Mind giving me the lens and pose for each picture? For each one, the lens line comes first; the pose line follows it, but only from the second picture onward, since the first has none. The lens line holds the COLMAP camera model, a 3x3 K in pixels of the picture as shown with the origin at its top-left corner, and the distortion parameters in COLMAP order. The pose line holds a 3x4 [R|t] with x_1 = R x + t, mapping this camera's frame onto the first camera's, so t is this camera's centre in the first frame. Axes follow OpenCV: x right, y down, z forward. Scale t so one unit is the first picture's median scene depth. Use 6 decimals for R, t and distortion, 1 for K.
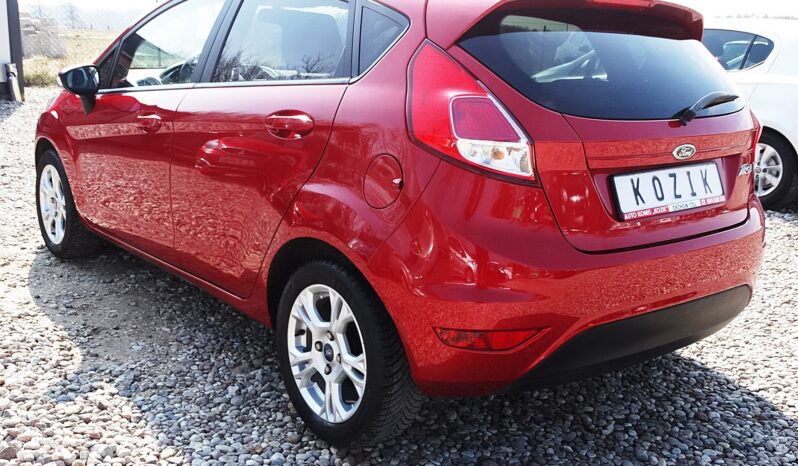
lens RADIAL K [[877.8, 0, 399.0], [0, 877.8, 232.9], [0, 0, 1]] dist [0.001449, 0.000000]
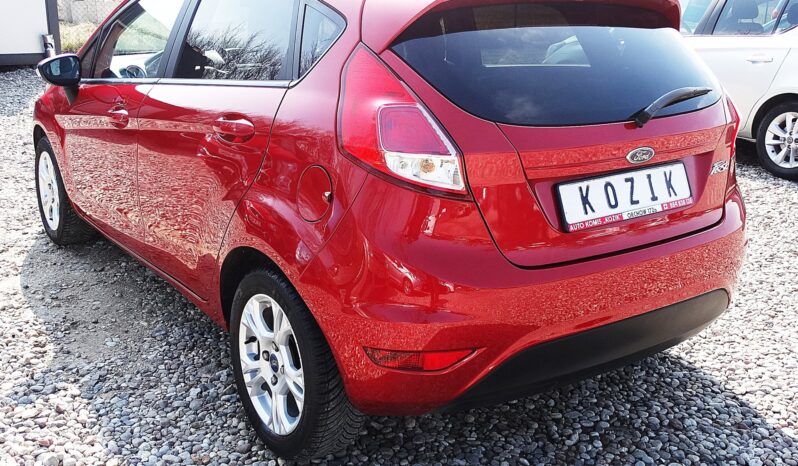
lens RADIAL K [[877.8, 0, 398.3], [0, 877.8, 220.2], [0, 0, 1]] dist [0.001449, 0.000000]
pose [[0.997737, -0.003984, -0.067123, 0.116218], [0.006407, 0.999334, 0.035922, -0.053054], [0.066935, -0.036270, 0.997098, 0.037950]]
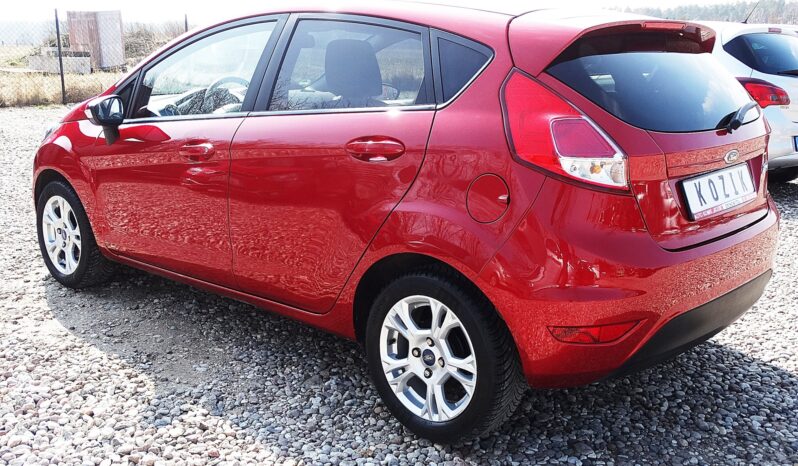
lens RADIAL K [[877.8, 0, 399.8], [0, 877.8, 234.1], [0, 0, 1]] dist [0.001449, 0.000000]
pose [[0.989697, -0.063389, 0.128379, -0.230018], [0.063471, 0.997978, 0.003463, -0.020667], [-0.128339, 0.004721, 0.991719, -0.068020]]
